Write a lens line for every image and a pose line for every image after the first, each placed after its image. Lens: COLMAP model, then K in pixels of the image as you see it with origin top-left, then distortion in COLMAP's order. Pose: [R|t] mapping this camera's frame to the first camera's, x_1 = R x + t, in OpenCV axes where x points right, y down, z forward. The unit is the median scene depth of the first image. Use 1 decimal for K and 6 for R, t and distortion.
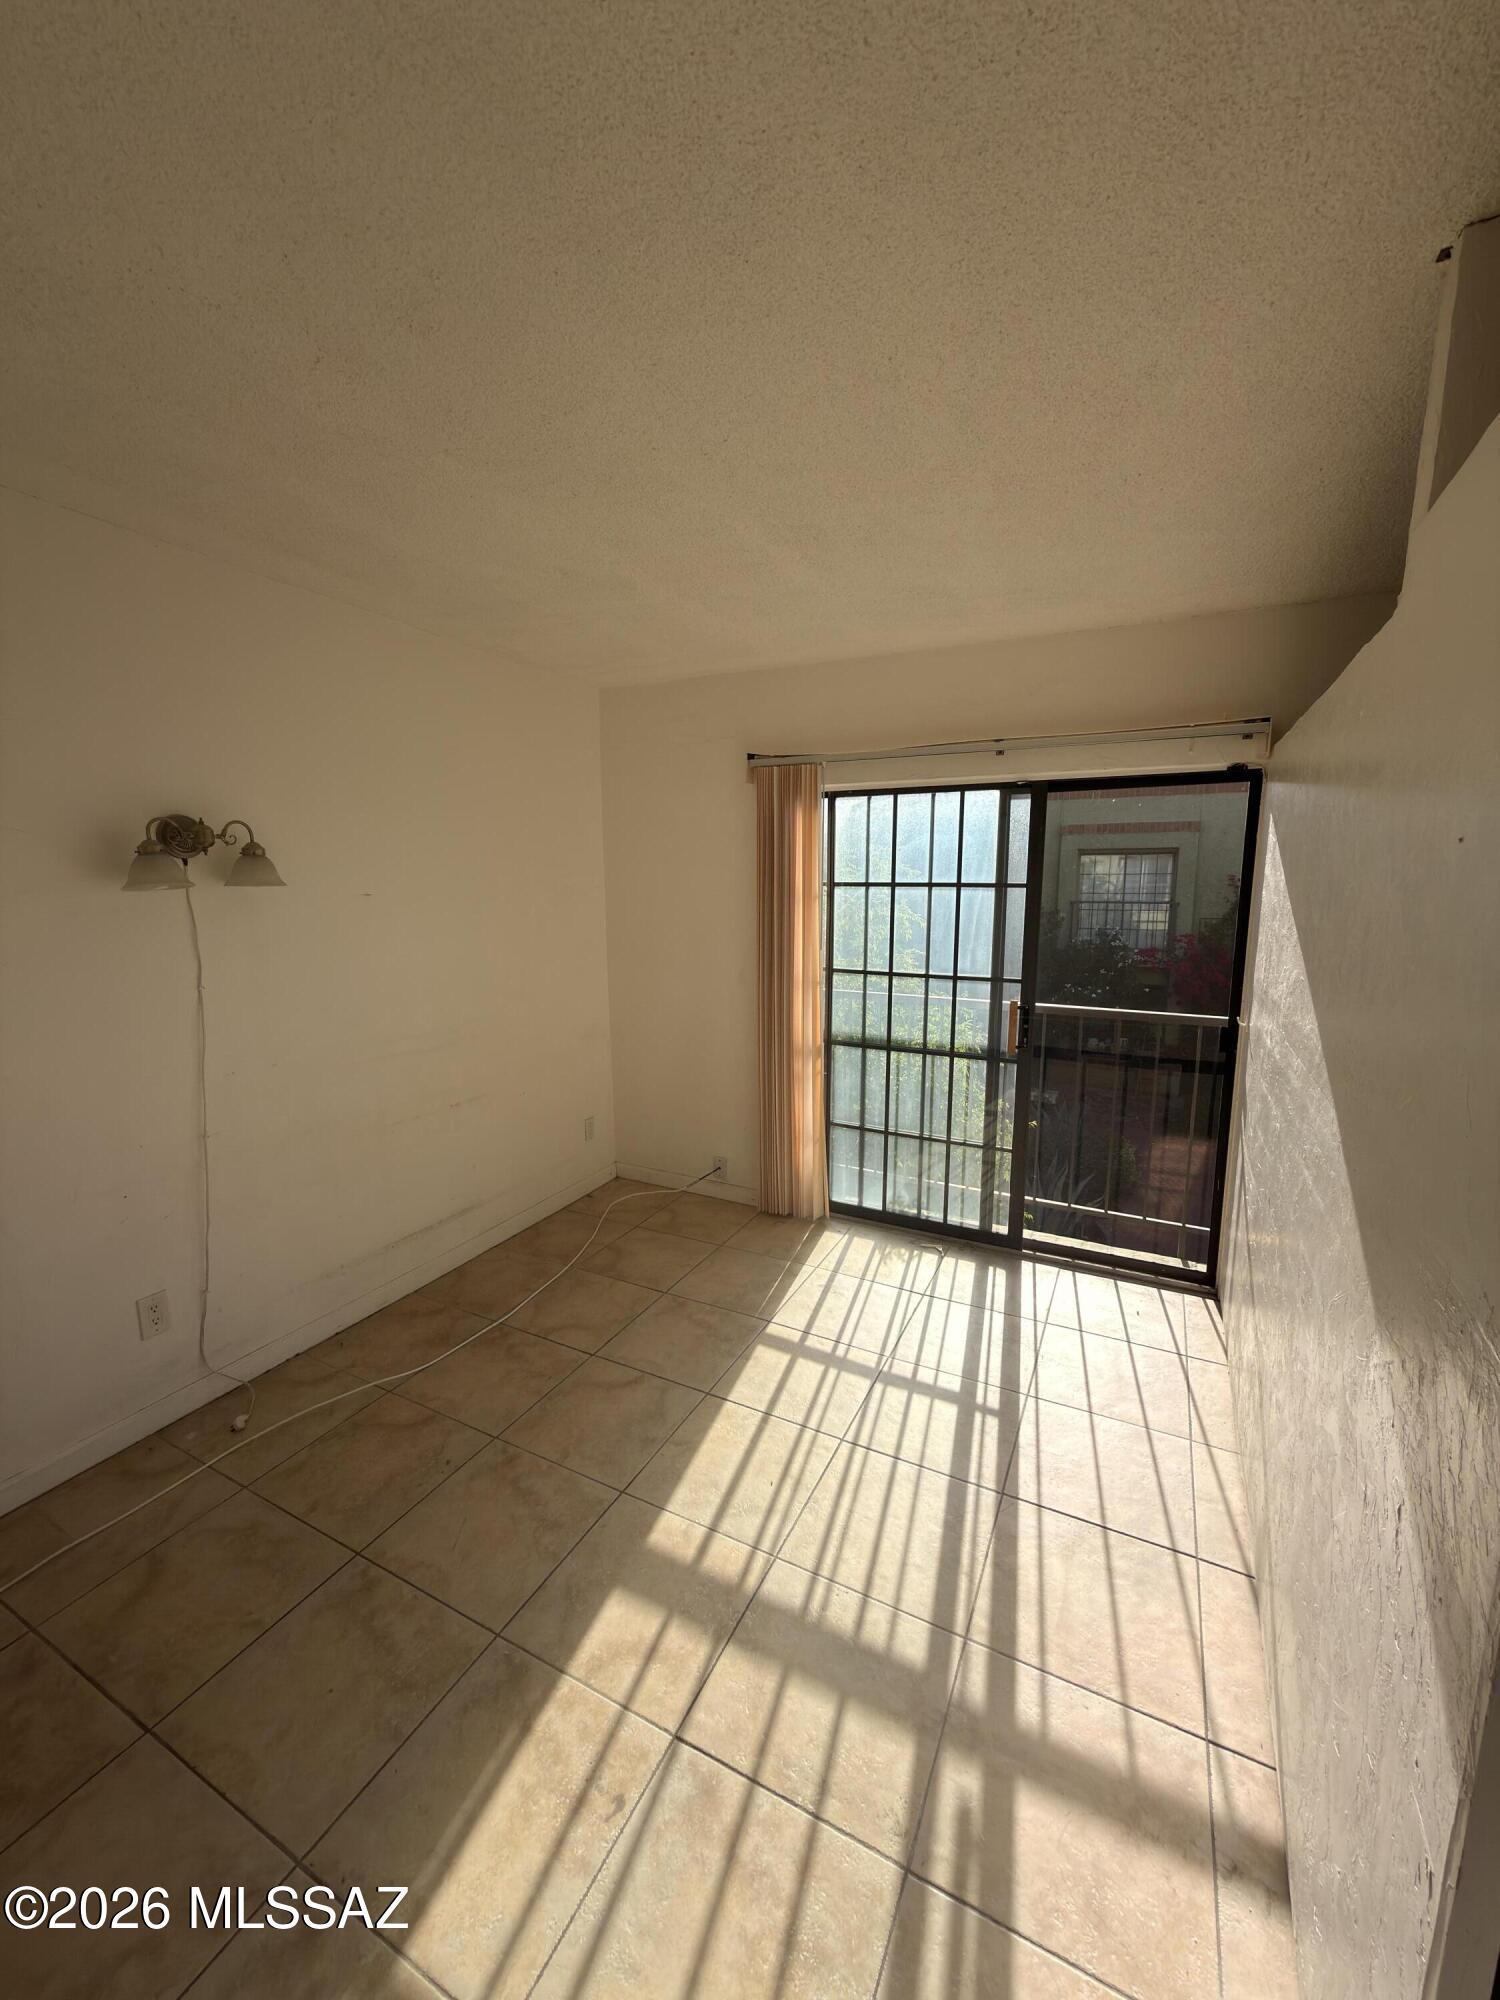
lens RADIAL K [[795.1, 0, 750.0], [0, 795.1, 1000.0], [0, 0, 1]] dist [0.000090, -0.000220]
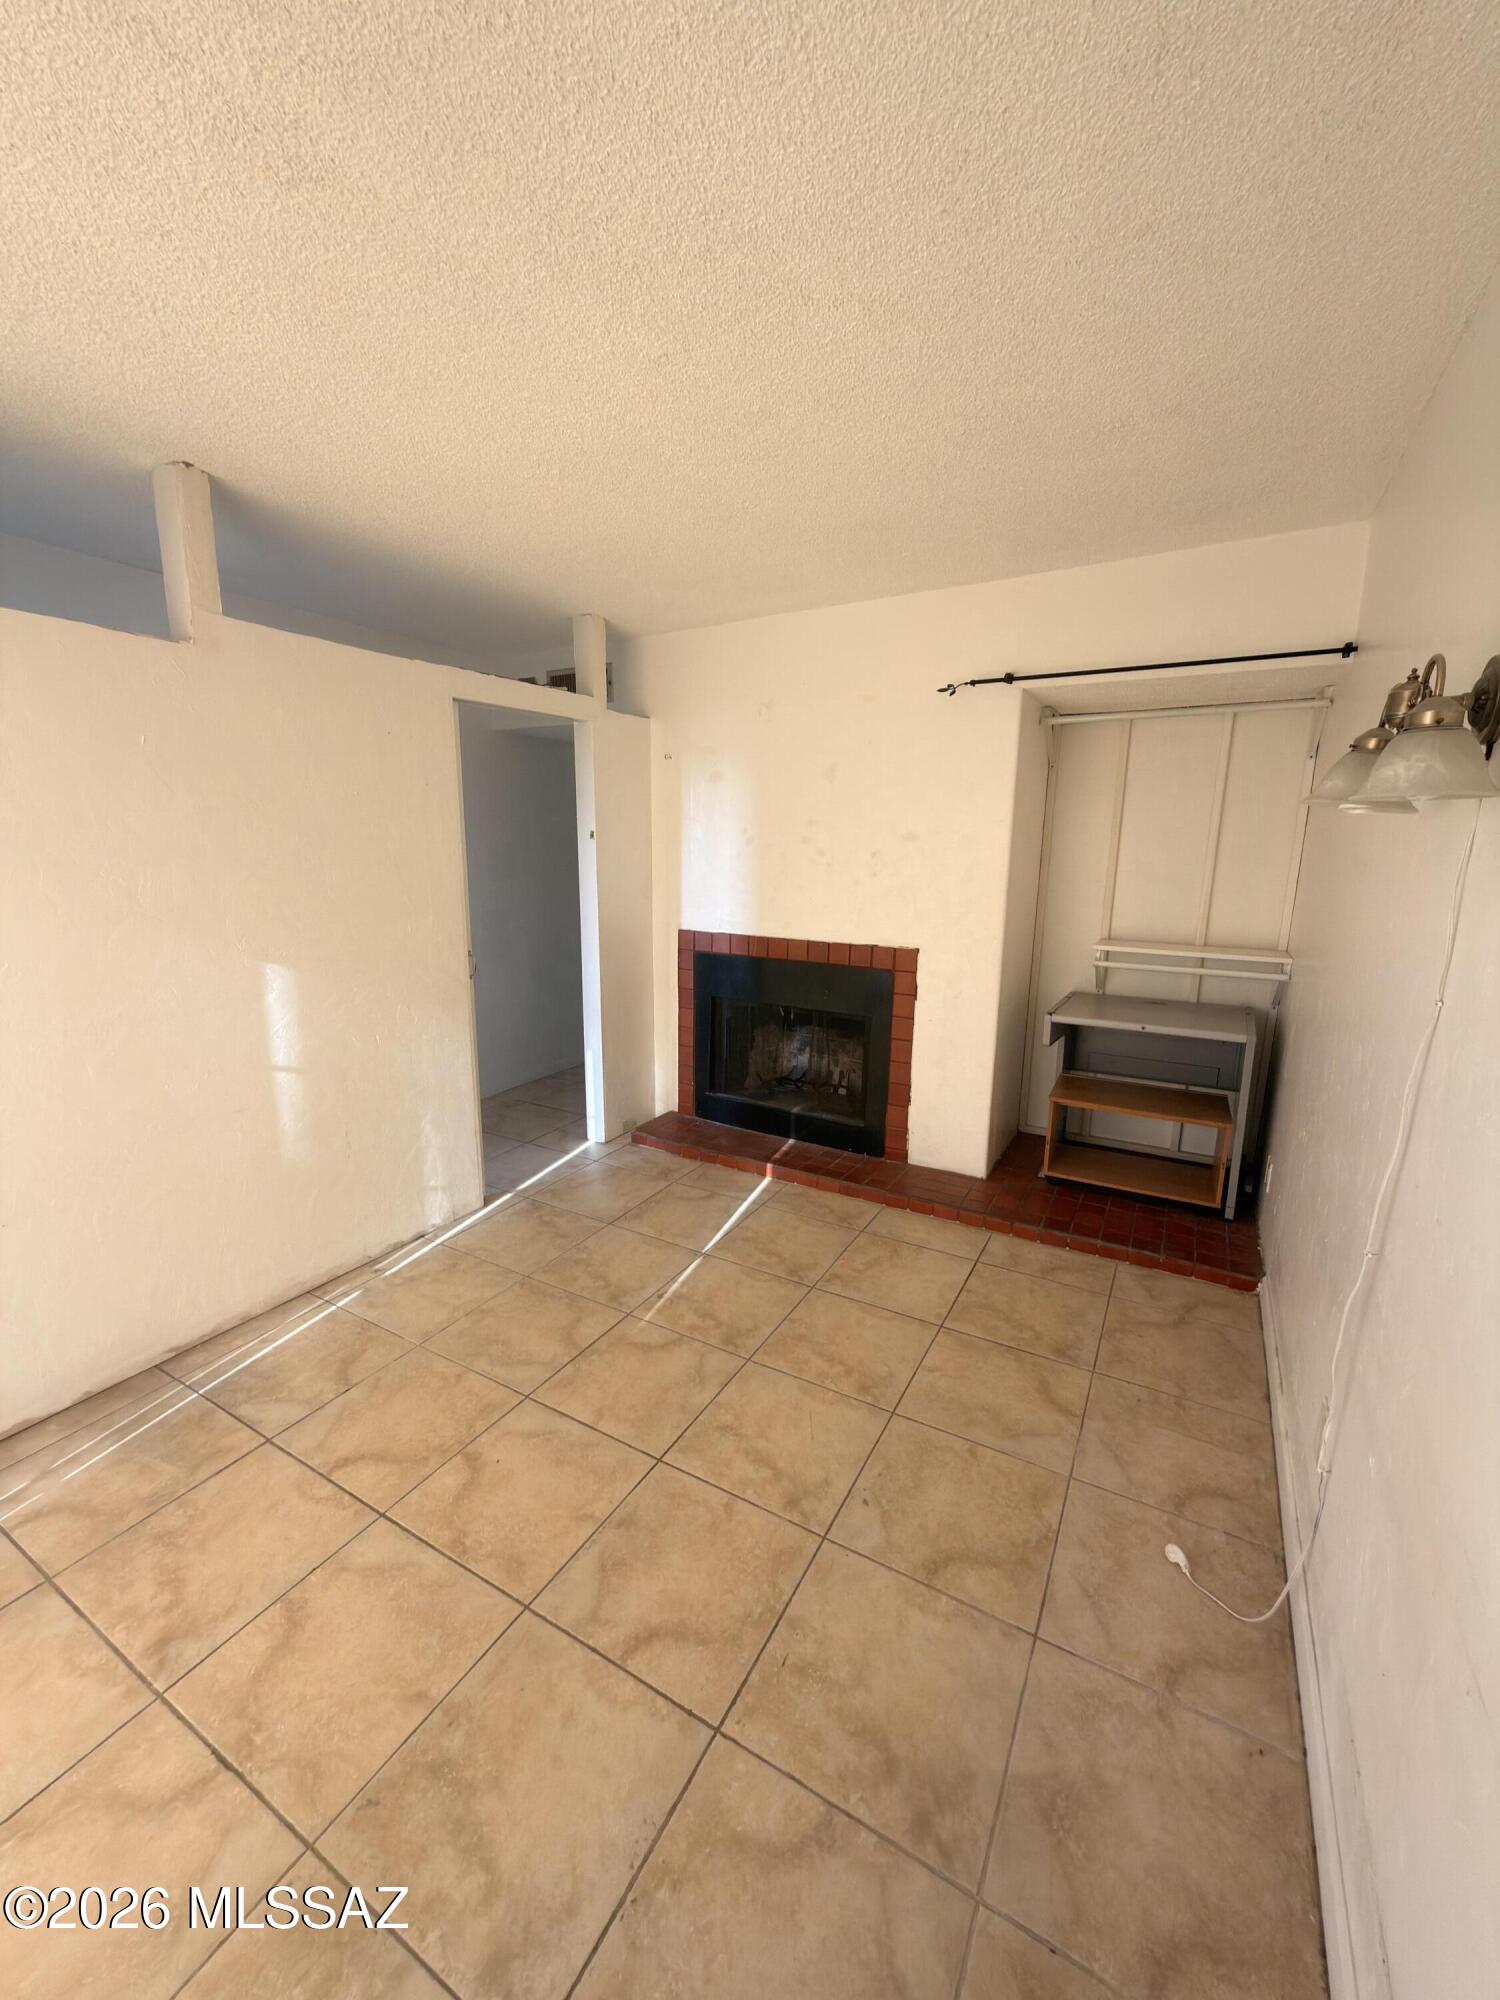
lens RADIAL K [[795.1, 0, 750.0], [0, 795.1, 1000.0], [0, 0, 1]] dist [0.000090, -0.000220]
pose [[-0.999014, -0.017106, 0.040968, -0.275292], [-0.001624, 0.936258, 0.351309, -0.204926], [-0.044366, 0.350896, -0.935363, 1.560473]]
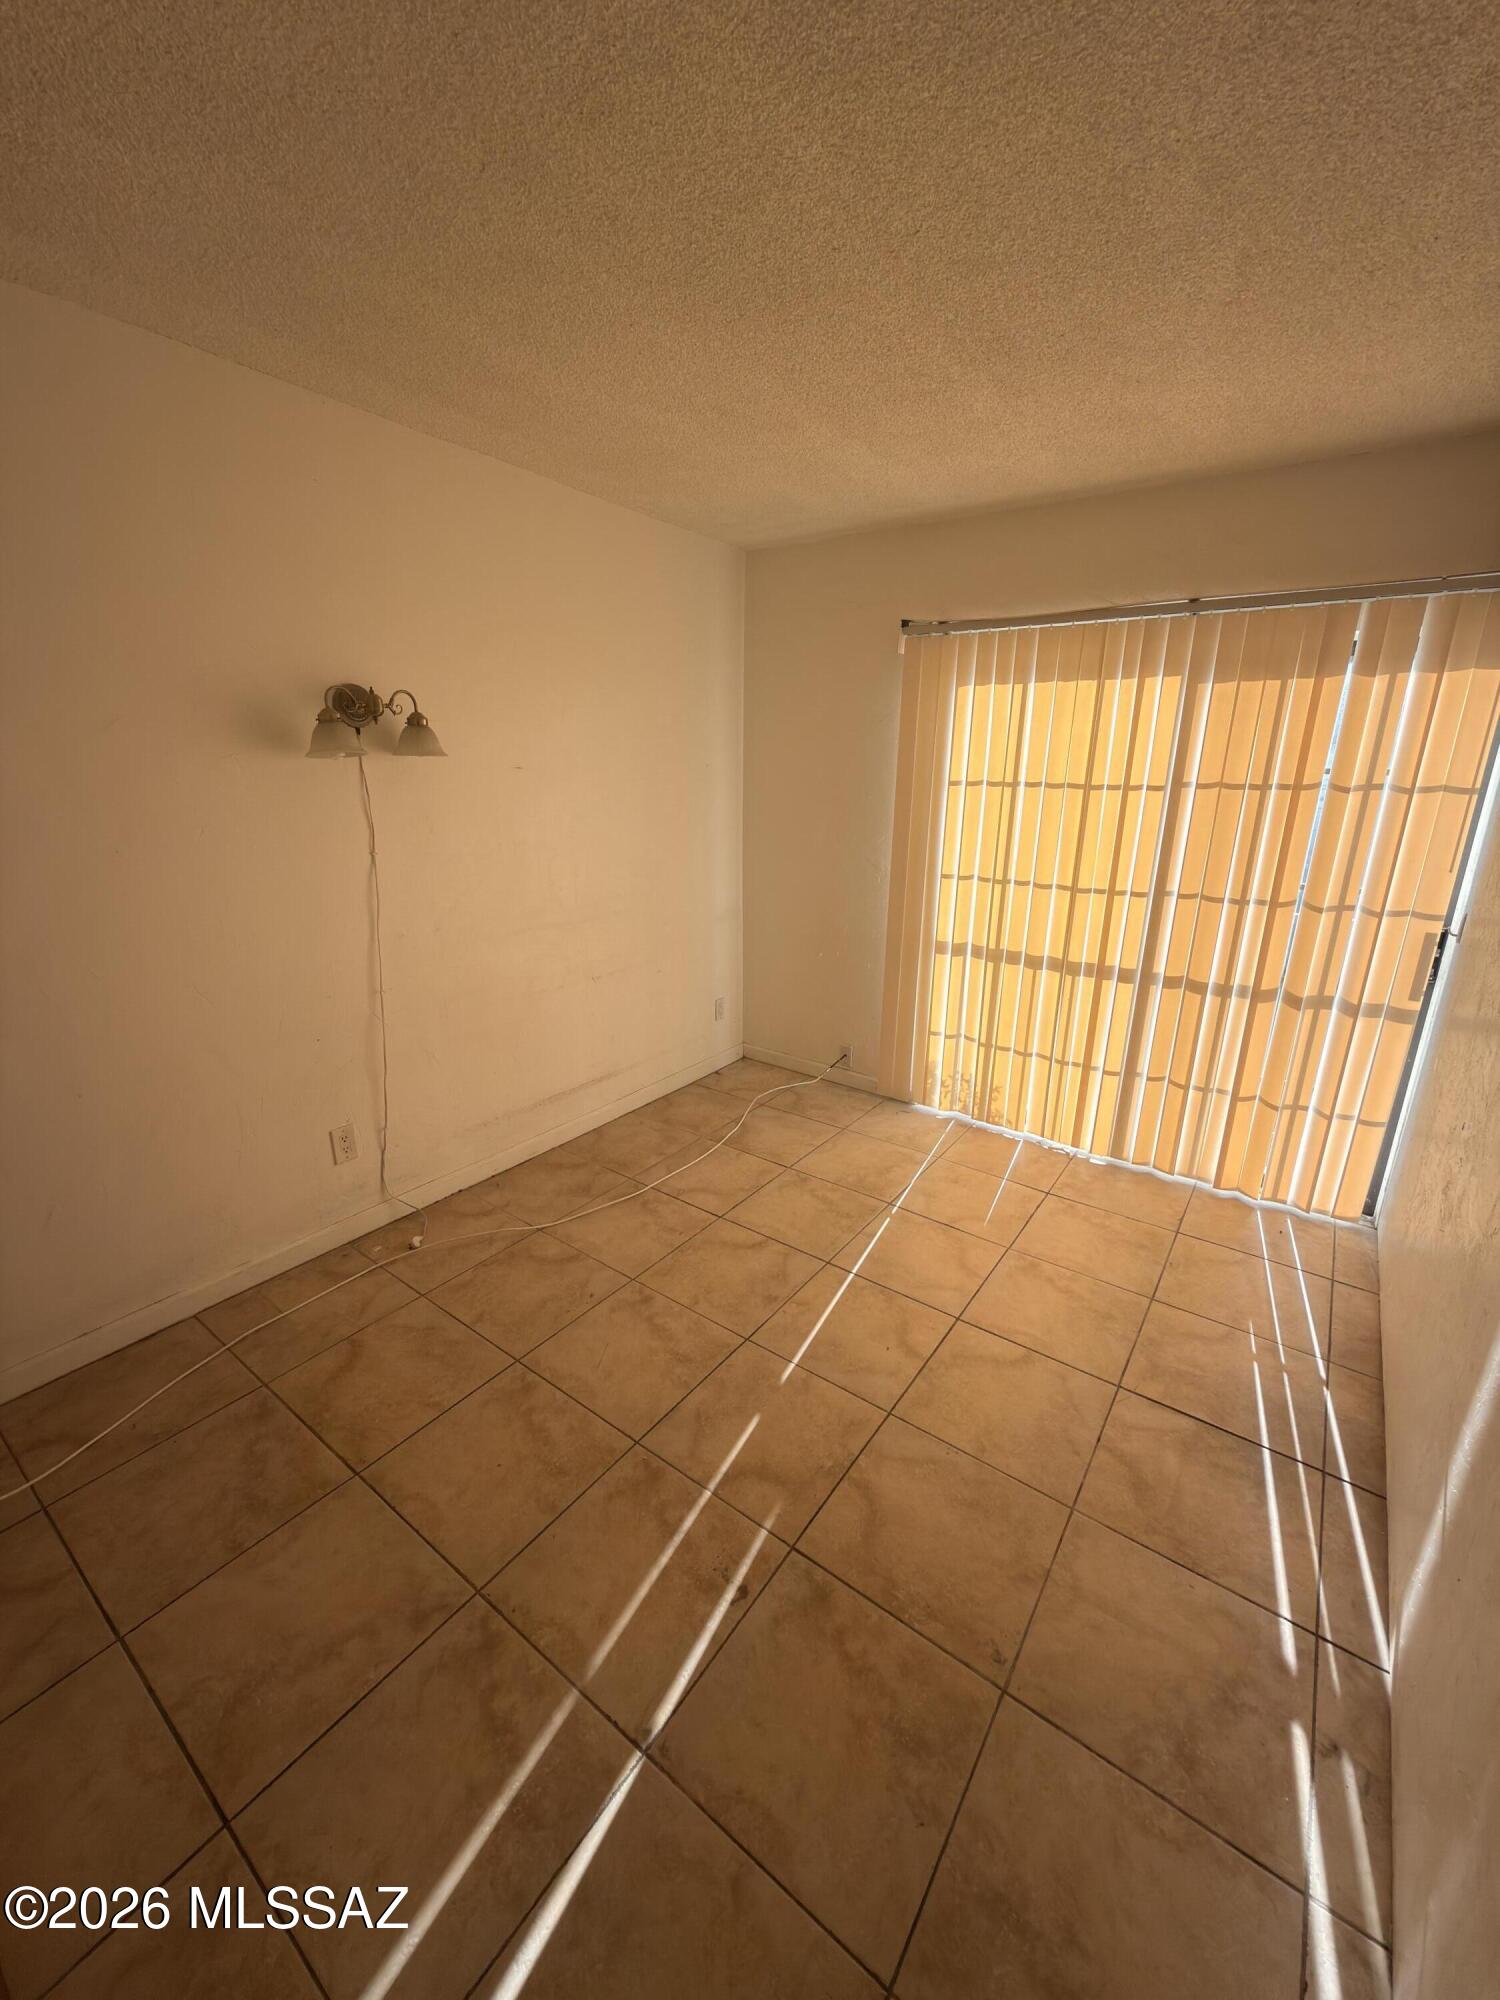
lens RADIAL K [[795.1, 0, 750.0], [0, 795.1, 1000.0], [0, 0, 1]] dist [0.000090, -0.000220]
pose [[0.987504, 0.058707, -0.146252, -0.023814], [-0.038478, 0.989755, 0.137493, 0.013821], [0.152826, -0.130147, 0.979646, 0.003105]]
